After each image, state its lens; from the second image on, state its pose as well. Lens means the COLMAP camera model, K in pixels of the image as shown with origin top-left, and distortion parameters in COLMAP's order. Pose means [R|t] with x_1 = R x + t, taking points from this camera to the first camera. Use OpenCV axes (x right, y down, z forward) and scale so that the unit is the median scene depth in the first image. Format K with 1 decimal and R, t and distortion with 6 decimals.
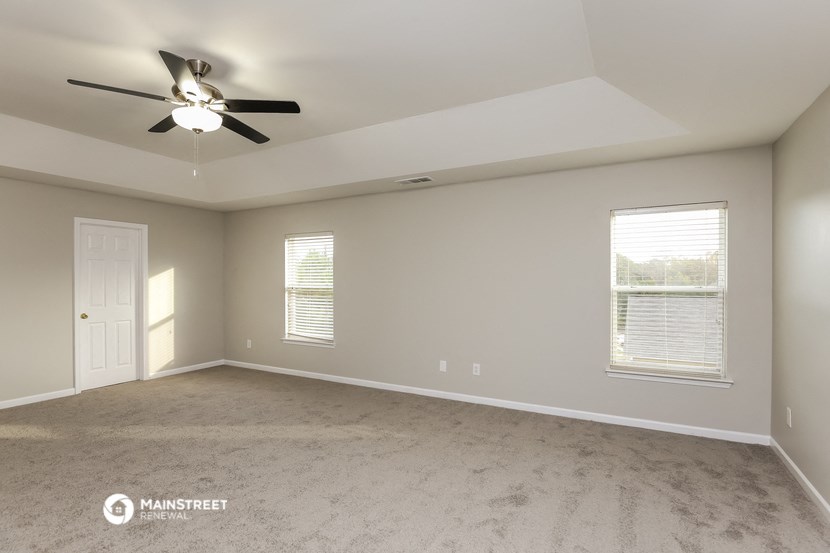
lens RADIAL K [[413.2, 0, 415.0], [0, 413.2, 276.5], [0, 0, 1]] dist [-0.014132, -0.000901]
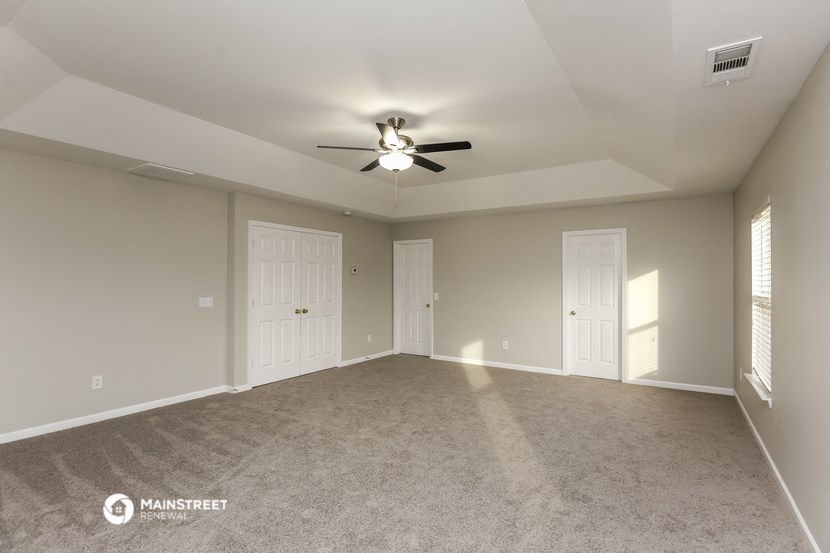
lens RADIAL K [[413.2, 0, 415.0], [0, 413.2, 276.5], [0, 0, 1]] dist [-0.014132, -0.000901]
pose [[-0.072121, -0.008594, -0.997359, 0.386400], [0.004025, 0.999952, -0.008907, -0.000487], [0.997388, -0.004657, -0.072083, 0.561107]]
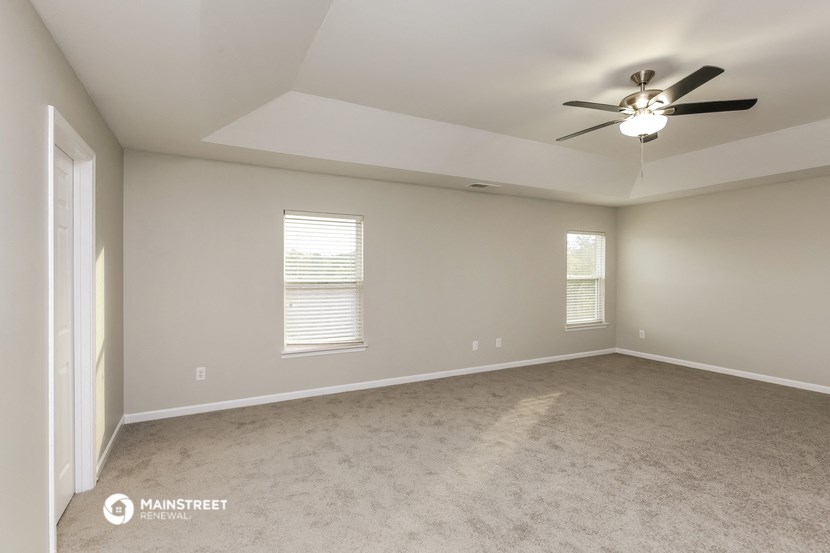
lens RADIAL K [[396.3, 0, 415.0], [0, 396.3, 276.5], [0, 0, 1]] dist [-0.035514, -0.000280]
pose [[0.535545, -0.005237, 0.844490, -0.837304], [-0.010580, 0.999861, 0.012909, 0.005588], [-0.844440, -0.015848, 0.535415, 0.463226]]
